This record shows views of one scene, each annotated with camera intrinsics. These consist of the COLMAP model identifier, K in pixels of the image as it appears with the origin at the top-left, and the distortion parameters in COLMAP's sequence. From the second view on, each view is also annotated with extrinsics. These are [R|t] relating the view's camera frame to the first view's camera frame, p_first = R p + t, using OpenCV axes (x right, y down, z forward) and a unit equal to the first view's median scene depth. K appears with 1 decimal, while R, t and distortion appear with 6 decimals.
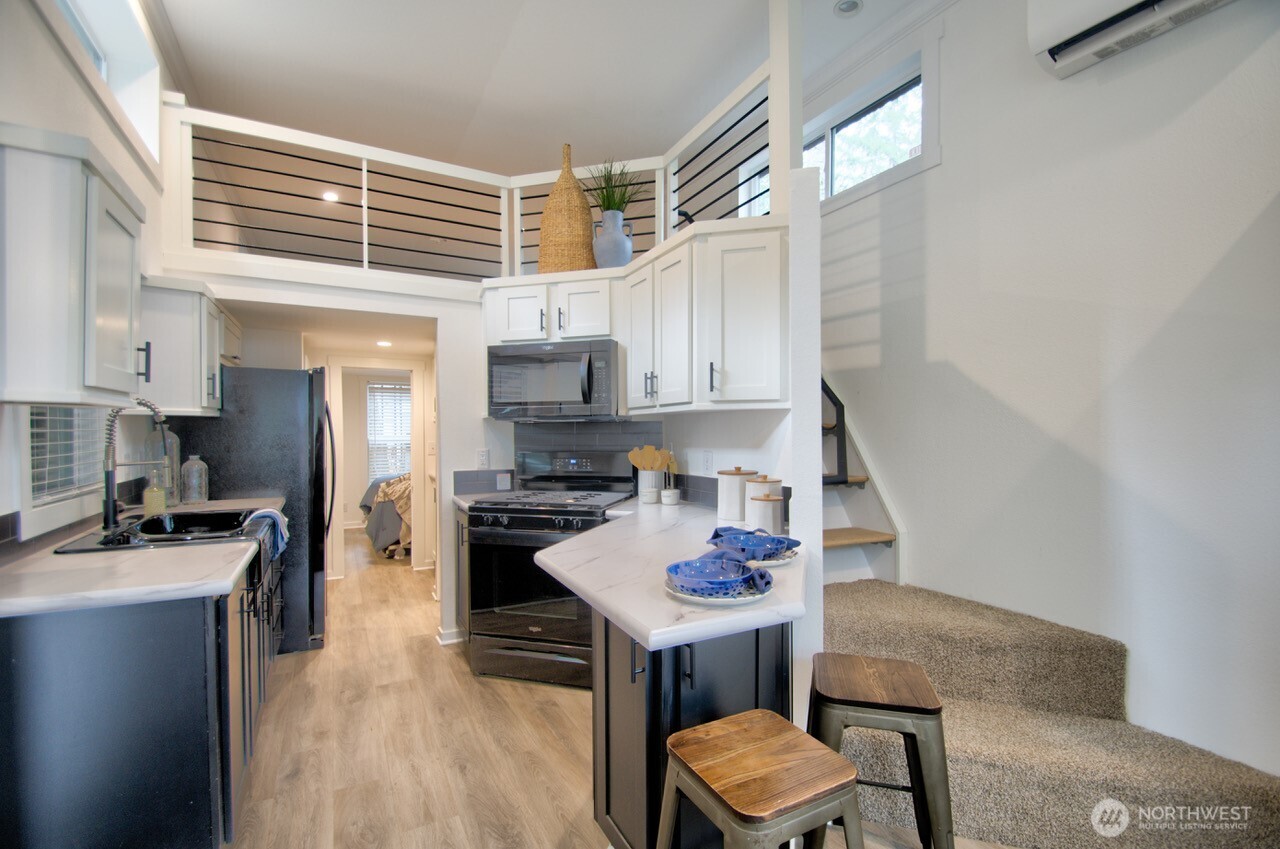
lens RADIAL K [[571.5, 0, 647.0], [0, 571.5, 443.5], [0, 0, 1]] dist [0.004966, -0.011376]
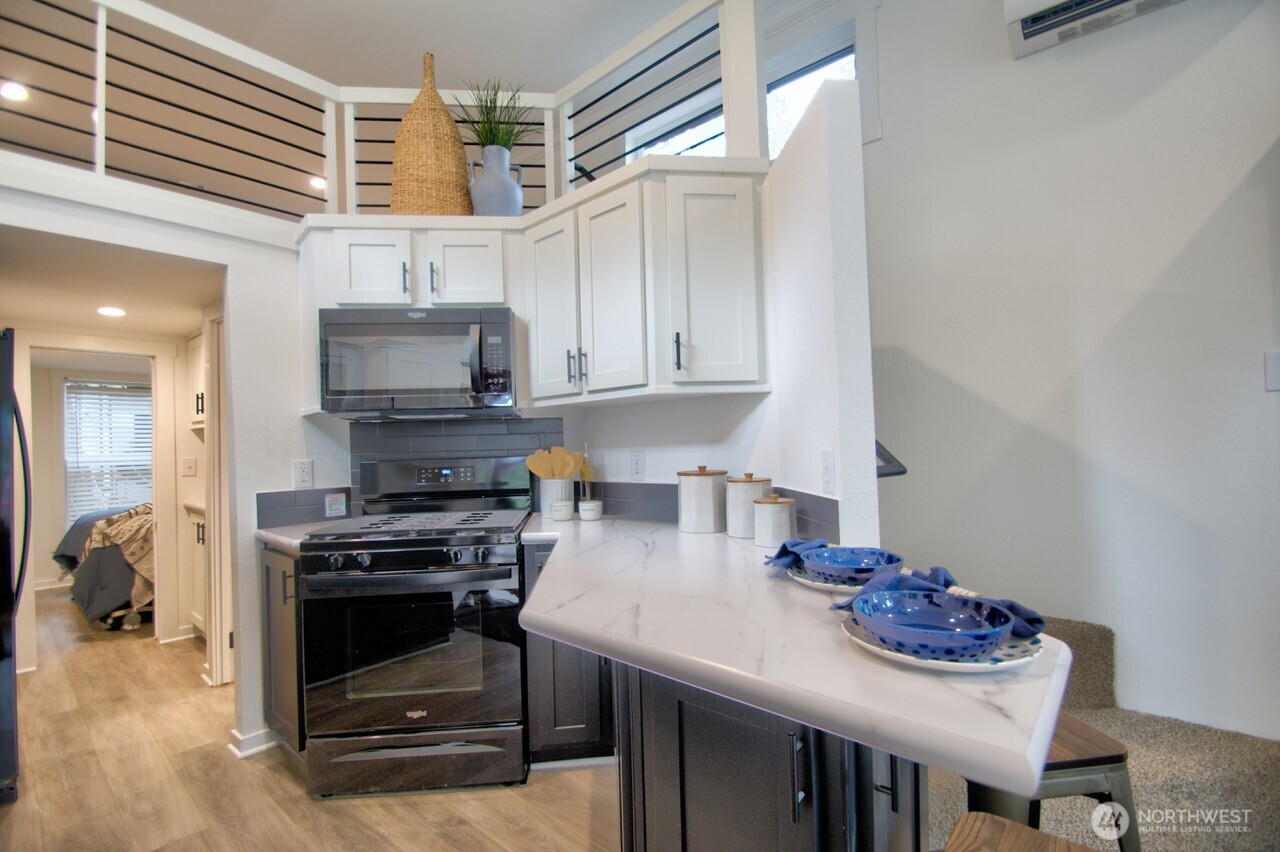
lens RADIAL K [[571.5, 0, 643.6], [0, 571.5, 442.2], [0, 0, 1]] dist [0.004966, -0.011376]
pose [[0.934803, -0.018289, 0.354695, -0.161126], [0.029477, 0.999223, -0.026164, 0.020813], [-0.353941, 0.034913, 0.934616, 0.221781]]
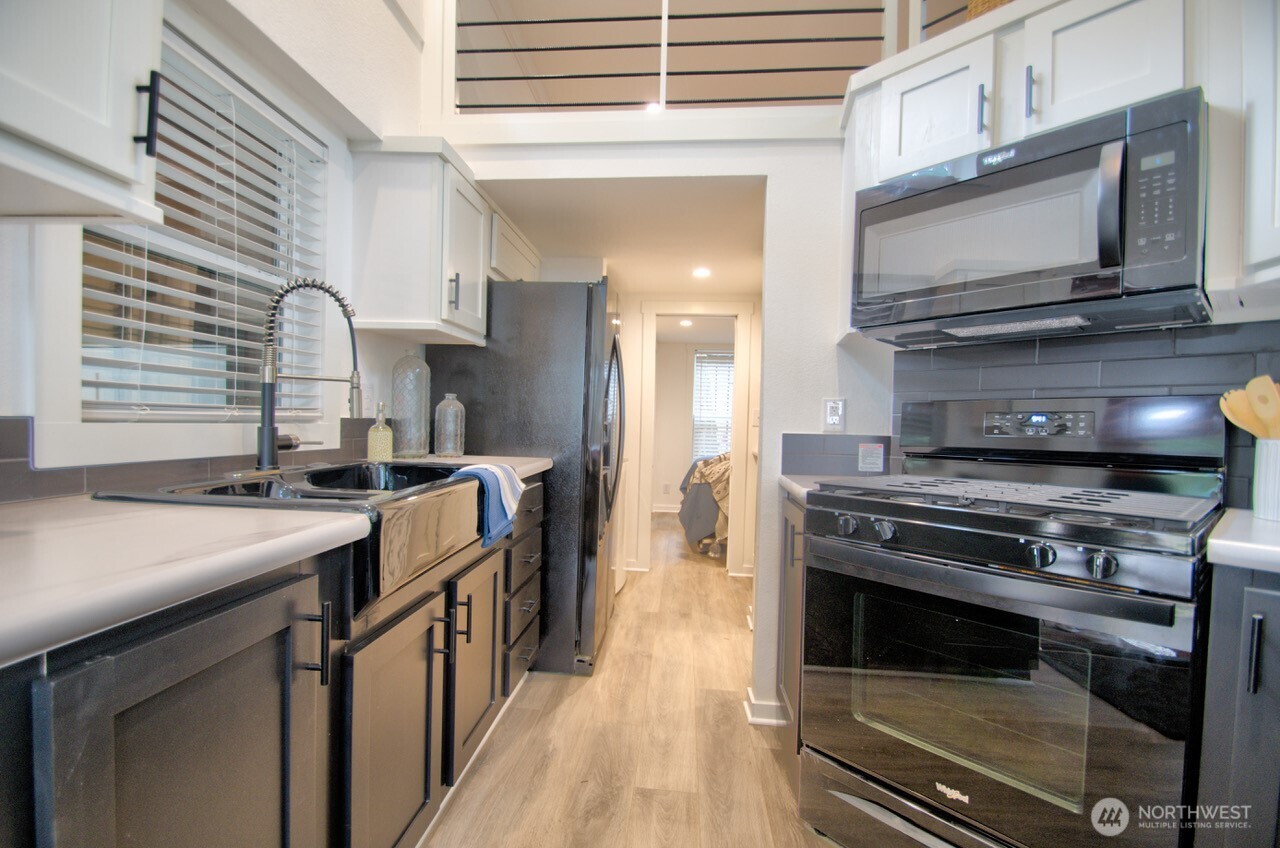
lens RADIAL K [[571.5, 0, 621.5], [0, 571.5, 438.4], [0, 0, 1]] dist [0.004966, -0.011376]
pose [[0.818655, 0.036431, -0.573128, -0.147392], [-0.039052, 0.999207, 0.007733, 0.059724], [0.572956, 0.016051, 0.819429, 0.454953]]
